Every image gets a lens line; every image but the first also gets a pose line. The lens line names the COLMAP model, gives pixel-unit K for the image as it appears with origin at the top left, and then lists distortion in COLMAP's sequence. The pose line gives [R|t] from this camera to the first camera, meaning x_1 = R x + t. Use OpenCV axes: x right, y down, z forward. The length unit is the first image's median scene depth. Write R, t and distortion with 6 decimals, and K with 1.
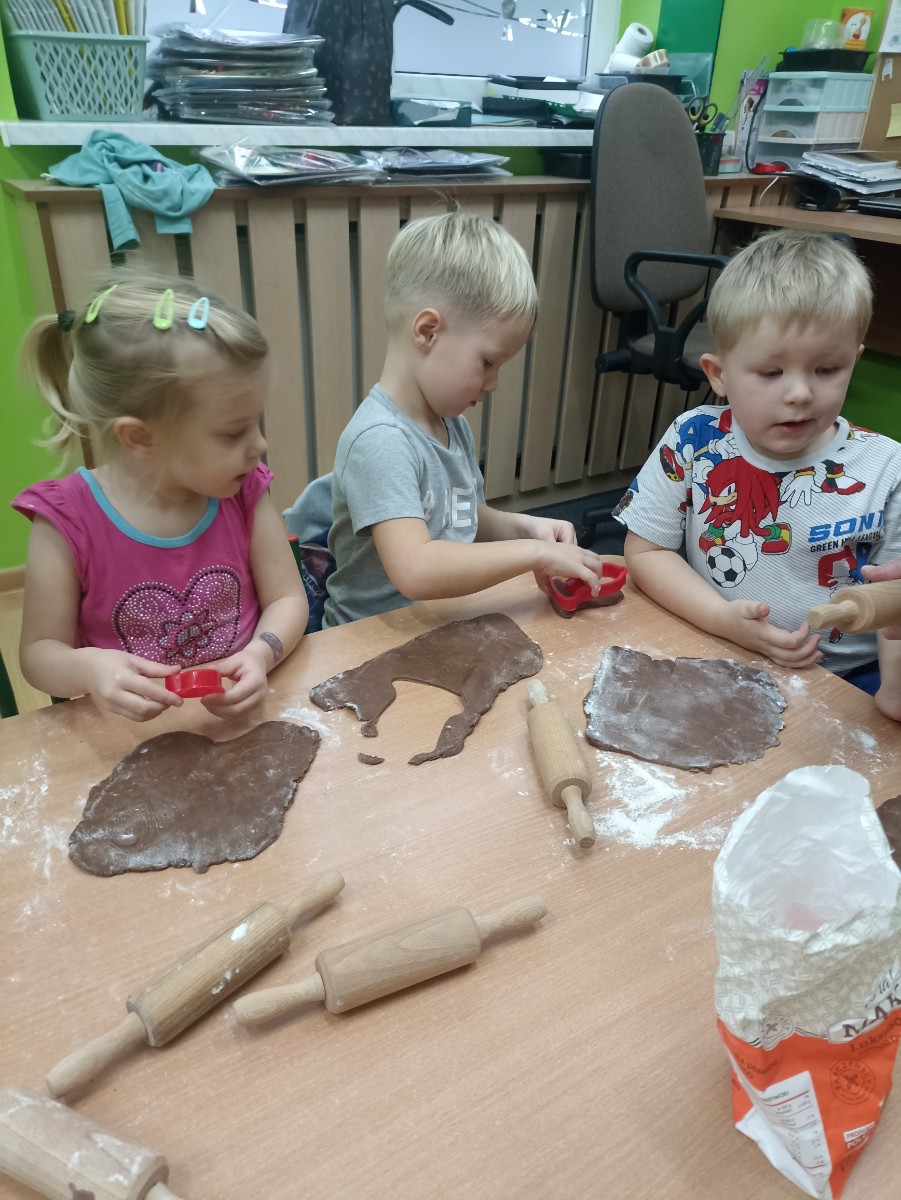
lens RADIAL K [[878.7, 0, 444.8], [0, 878.7, 602.7], [0, 0, 1]] dist [0.007876, -0.008444]
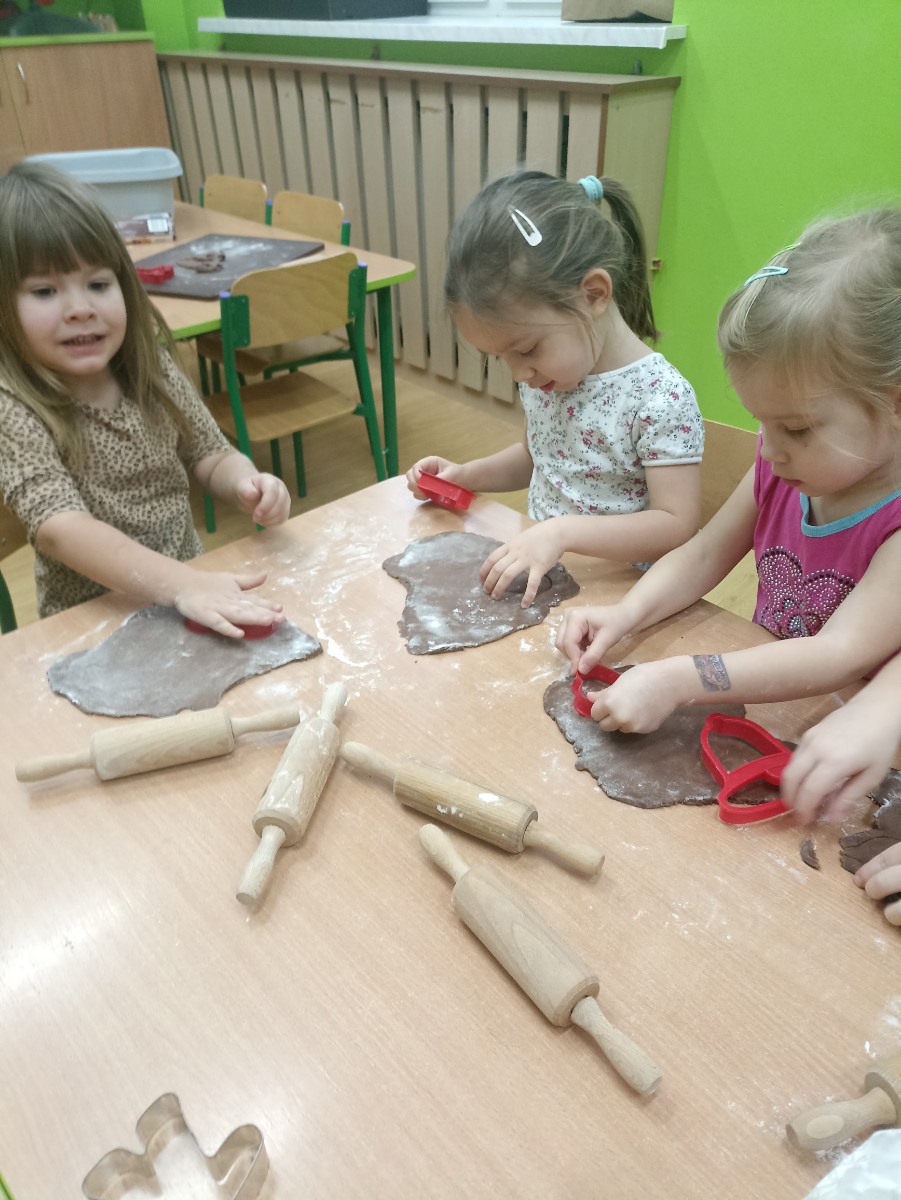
lens RADIAL K [[878.7, 0, 444.8], [0, 878.7, 602.7], [0, 0, 1]] dist [0.007876, -0.008444]
pose [[0.194472, 0.531490, -0.824439, 0.545080], [-0.471616, 0.787627, 0.396512, -0.228585], [0.860092, 0.311708, 0.403831, 0.460172]]
